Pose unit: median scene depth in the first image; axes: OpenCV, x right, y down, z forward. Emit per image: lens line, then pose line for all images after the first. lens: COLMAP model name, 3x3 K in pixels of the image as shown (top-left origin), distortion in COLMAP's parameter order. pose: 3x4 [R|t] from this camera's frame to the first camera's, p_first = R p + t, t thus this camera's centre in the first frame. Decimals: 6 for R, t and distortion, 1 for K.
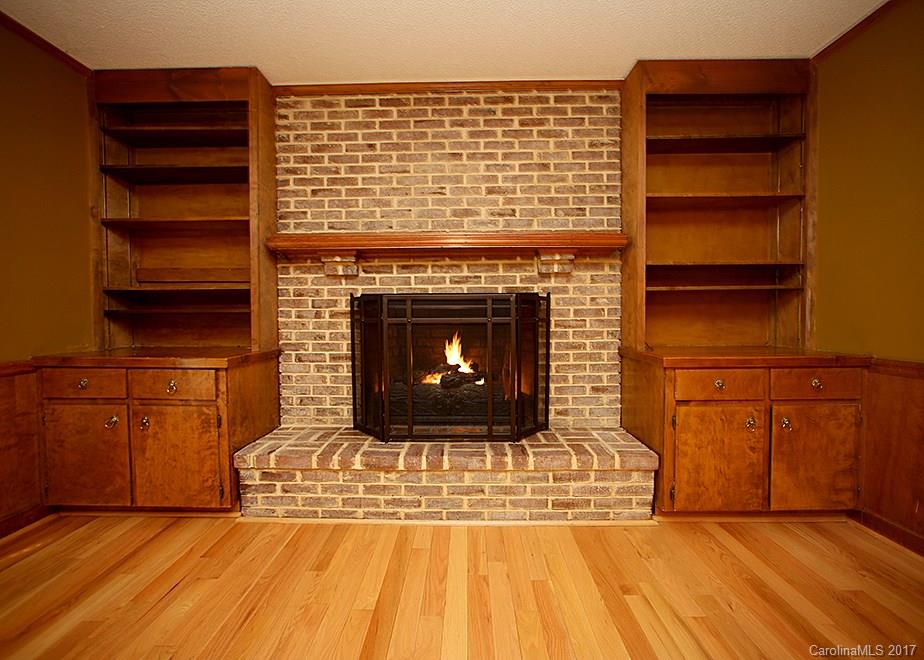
lens RADIAL K [[402.4, 0, 471.7], [0, 402.4, 324.2], [0, 0, 1]] dist [-0.024888, 0.000485]
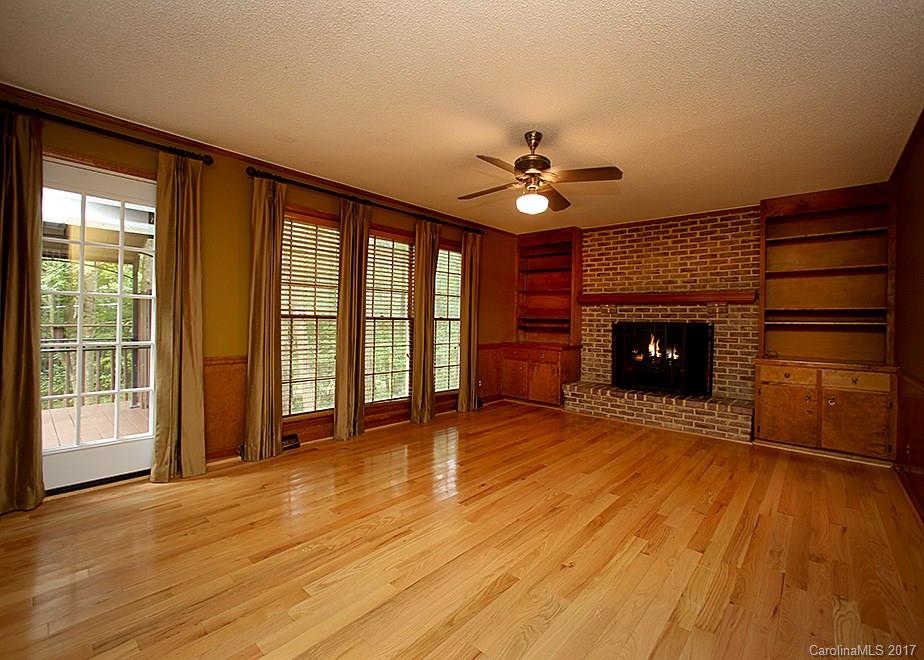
lens RADIAL K [[402.4, 0, 471.7], [0, 402.4, 324.2], [0, 0, 1]] dist [-0.024888, 0.000485]
pose [[0.737909, 0.022750, -0.674516, 0.607426], [-0.037855, 0.999254, -0.007709, -0.016714], [0.673837, 0.031222, 0.738220, -1.126329]]
